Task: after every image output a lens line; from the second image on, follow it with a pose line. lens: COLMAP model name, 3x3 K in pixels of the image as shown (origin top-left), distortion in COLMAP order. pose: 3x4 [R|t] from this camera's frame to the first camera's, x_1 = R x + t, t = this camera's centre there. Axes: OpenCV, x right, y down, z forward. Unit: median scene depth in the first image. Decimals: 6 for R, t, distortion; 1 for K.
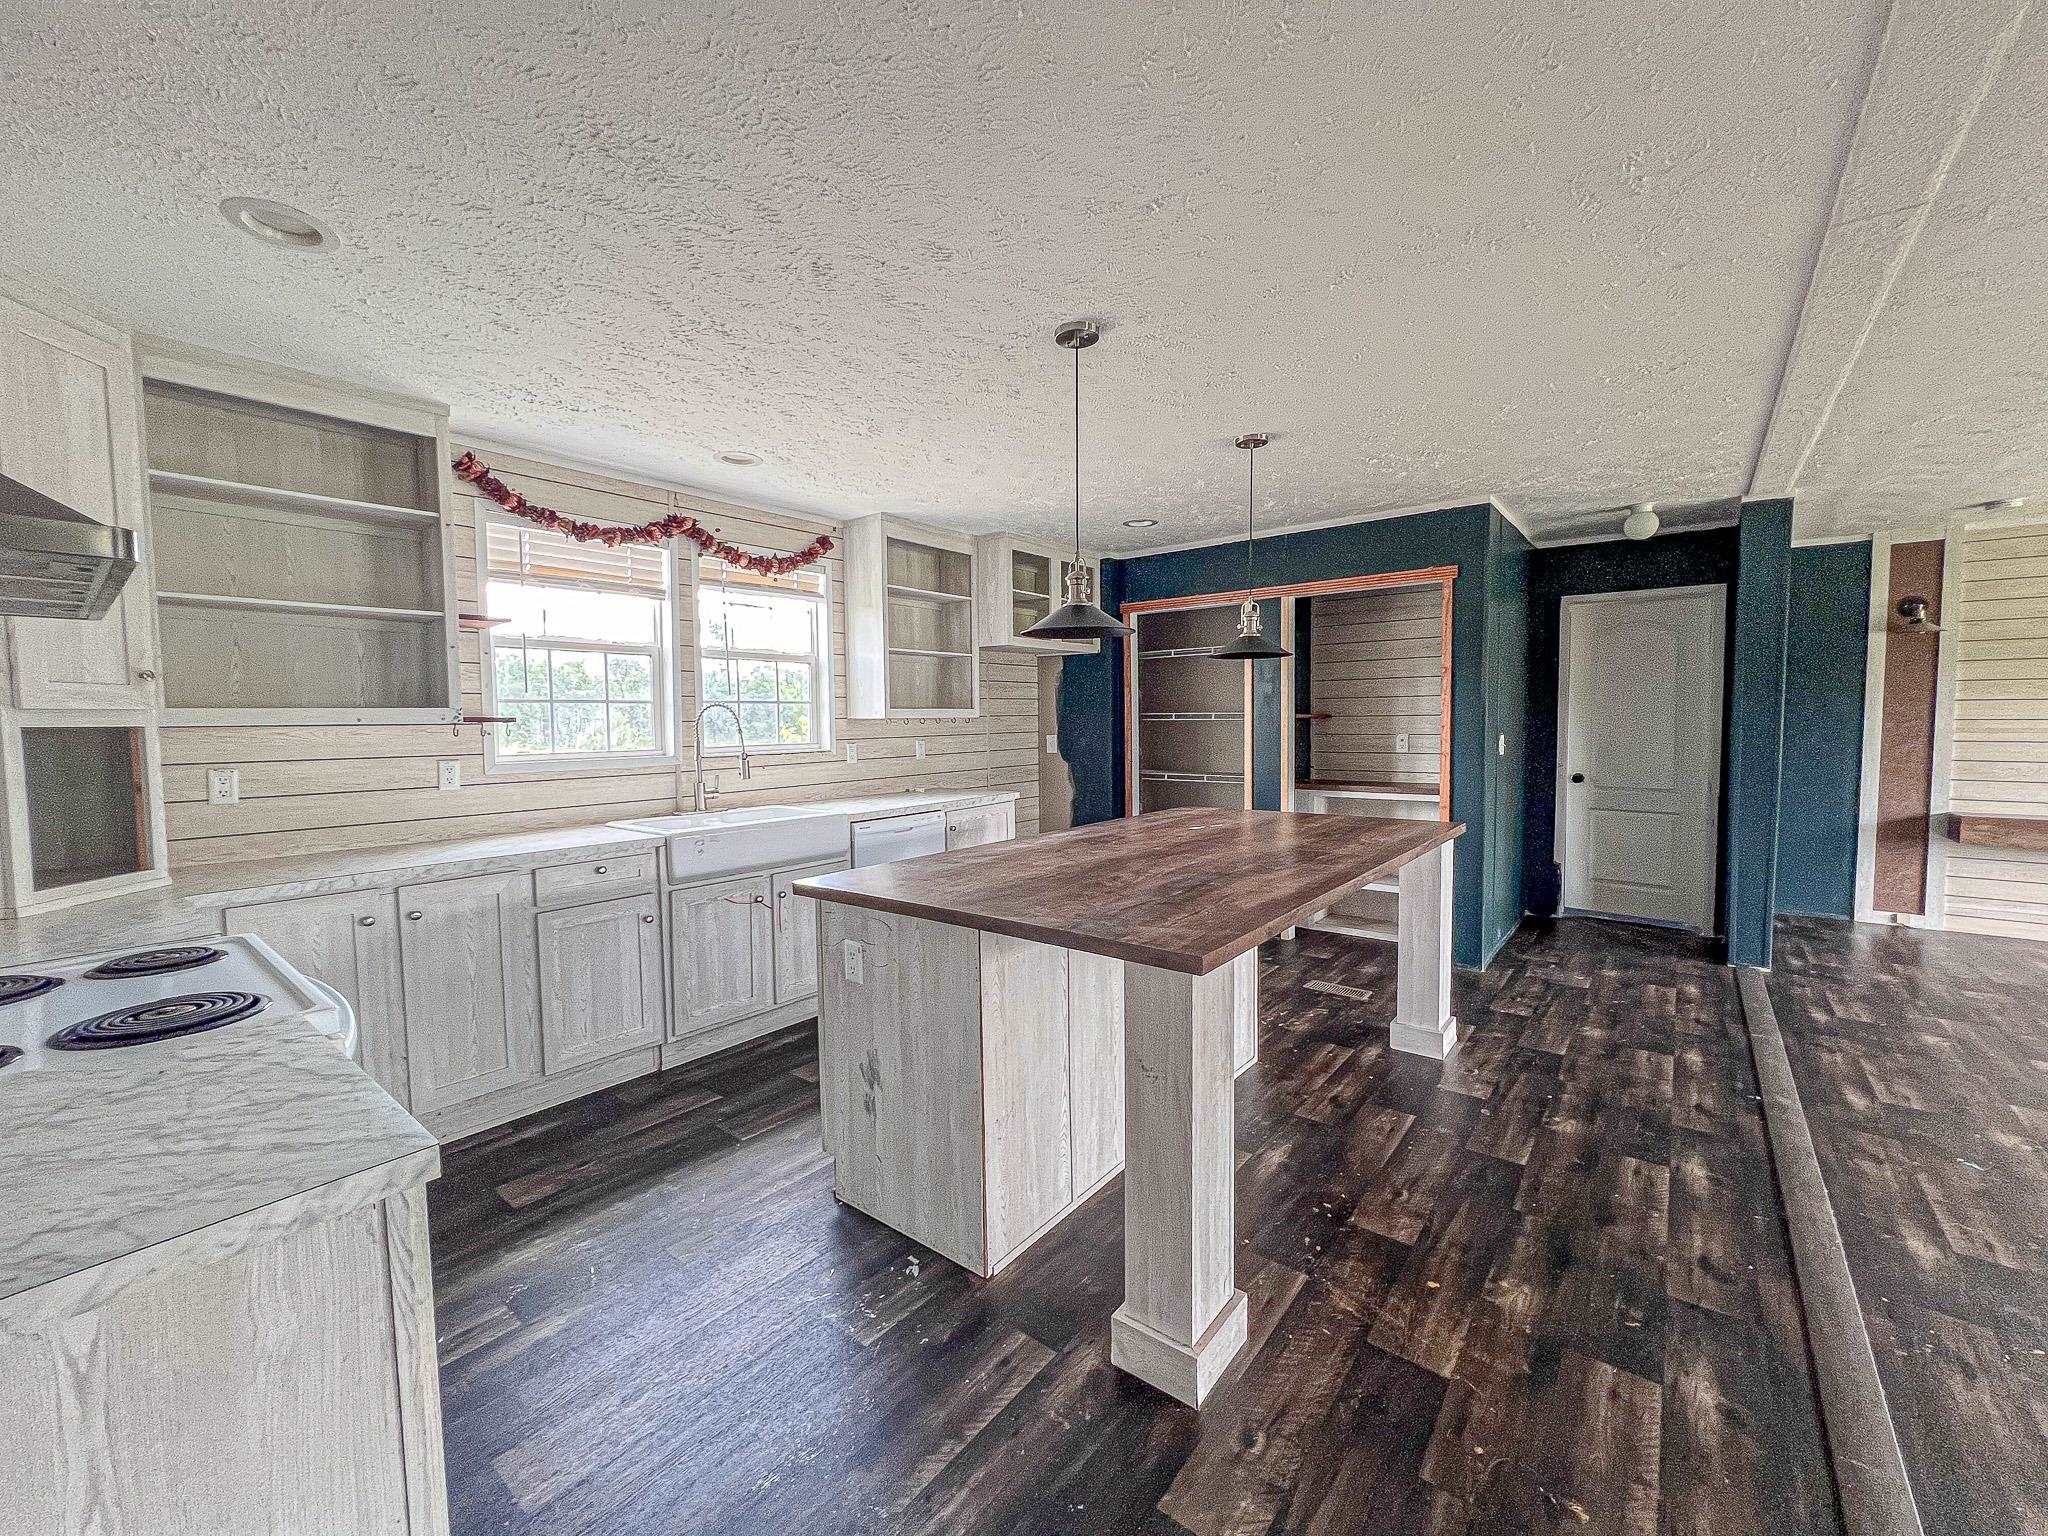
lens RADIAL K [[824.9, 0, 1018.9], [0, 824.9, 761.9], [0, 0, 1]] dist [-0.003300, 0.000805]
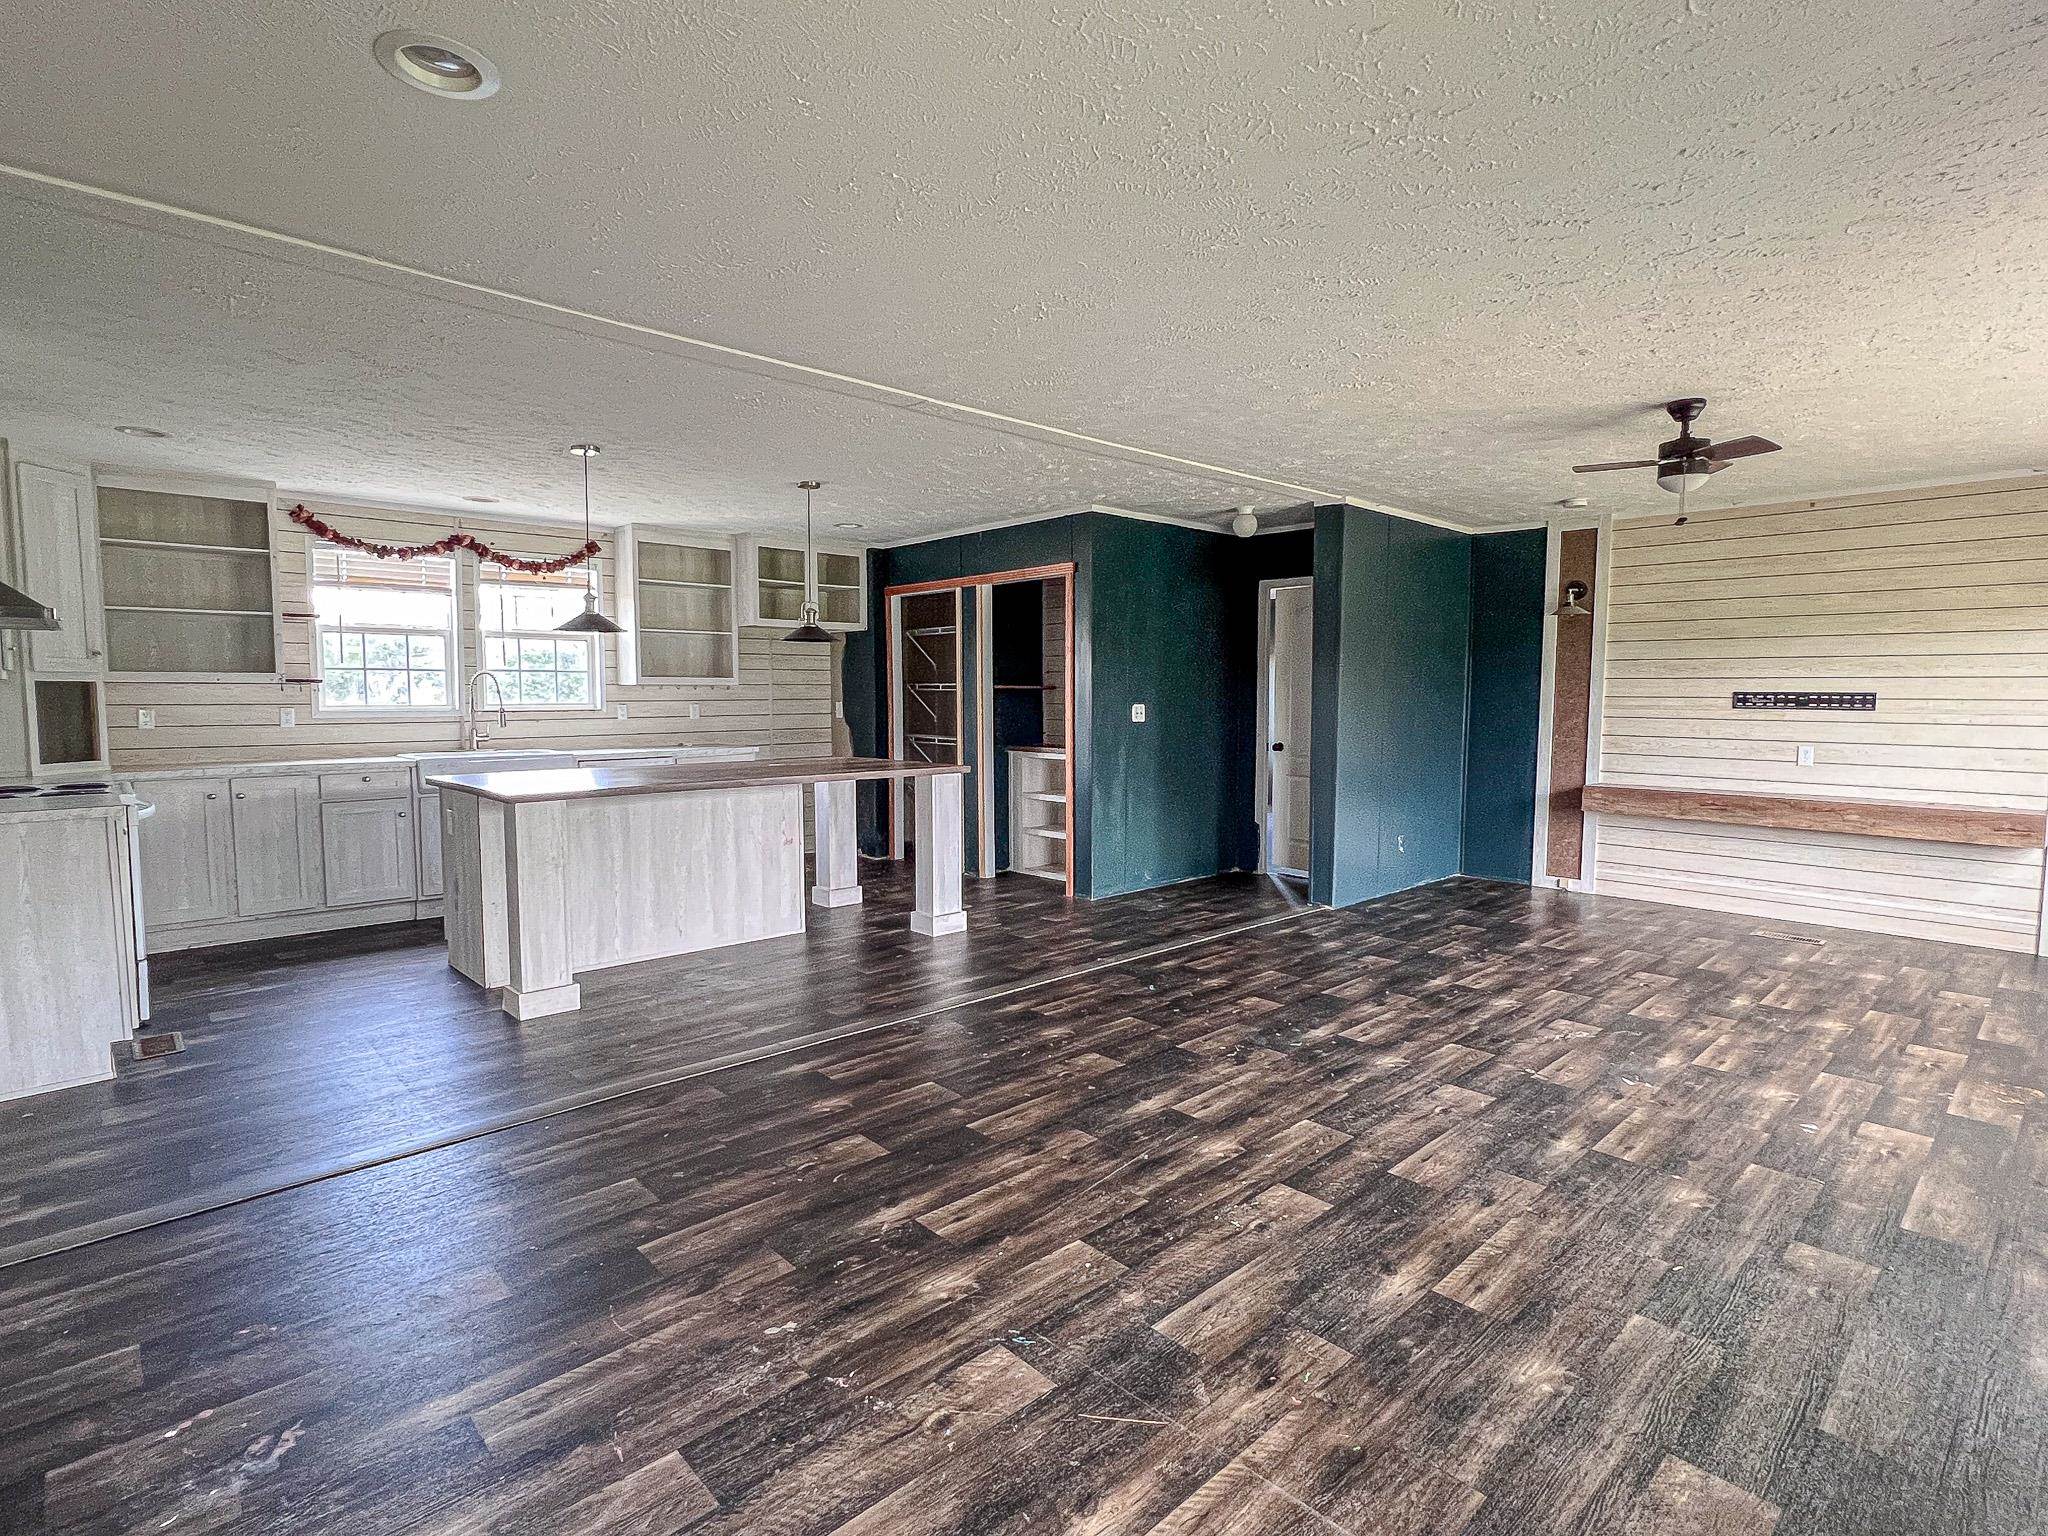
lens RADIAL K [[1020.0, 0, 1013.1], [0, 1020.0, 763.5], [0, 0, 1]] dist [-0.002311, 0.000100]
pose [[0.989643, 0.021417, -0.141945, 0.651608], [-0.019128, 0.999664, 0.017468, 0.030947], [0.142271, -0.014572, 0.989720, -0.484666]]
